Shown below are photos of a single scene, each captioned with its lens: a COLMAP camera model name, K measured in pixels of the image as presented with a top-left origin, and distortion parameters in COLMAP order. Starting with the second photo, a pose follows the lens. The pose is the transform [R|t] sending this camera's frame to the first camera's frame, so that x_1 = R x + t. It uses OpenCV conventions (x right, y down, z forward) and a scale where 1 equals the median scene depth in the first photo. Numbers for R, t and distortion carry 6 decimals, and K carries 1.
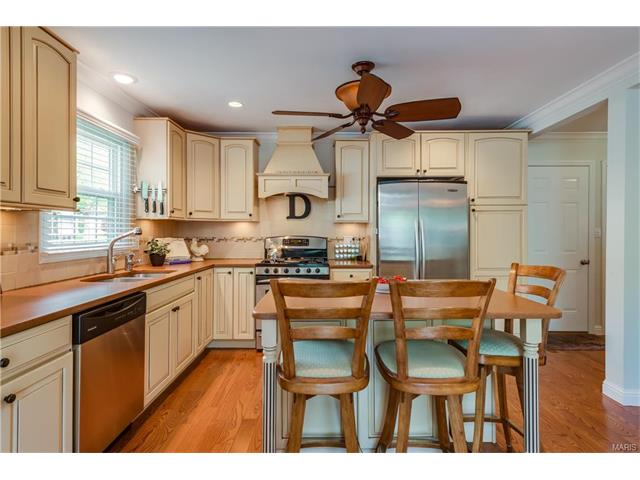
lens RADIAL K [[353.5, 0, 319.2], [0, 353.5, 237.1], [0, 0, 1]] dist [-0.001322, -0.001284]
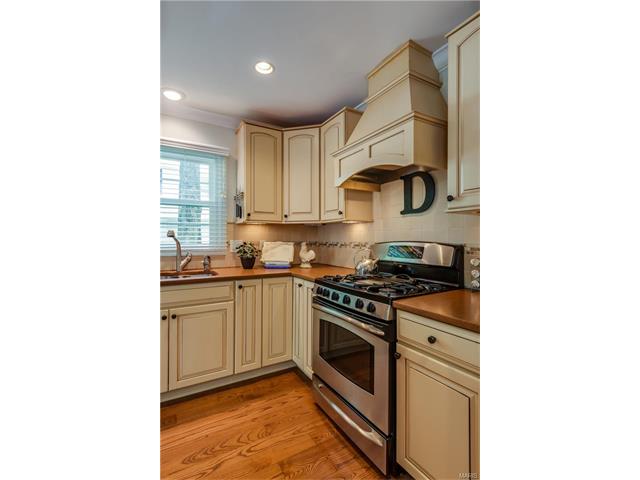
lens RADIAL K [[262.4, 0, 316.4], [0, 262.4, 240.0], [0, 0, 1]] dist [-0.000071, -0.000100]
pose [[0.505307, 0.003095, -0.862934, 0.280715], [-0.015074, 0.999873, -0.005241, -0.000536], [0.862808, 0.015656, 0.505290, 0.726419]]
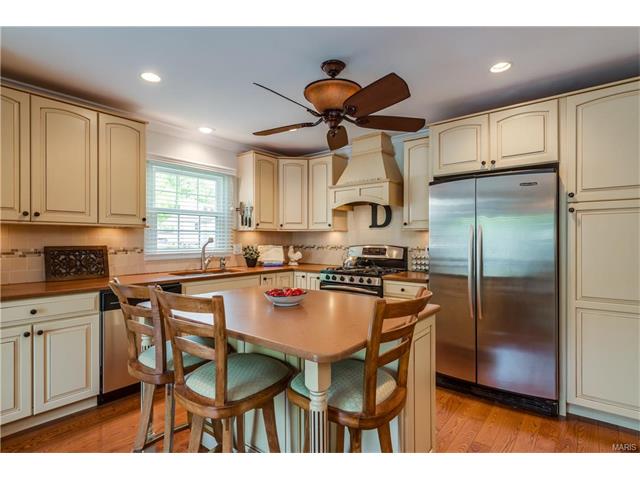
lens RADIAL K [[333.6, 0, 318.3], [0, 333.6, 242.5], [0, 0, 1]] dist [0.001105, 0.000218]
pose [[0.775879, 0.006072, -0.630852, 0.457974], [-0.011455, 0.999924, -0.004464, -0.004701], [0.630778, 0.010690, 0.775890, 0.197516]]
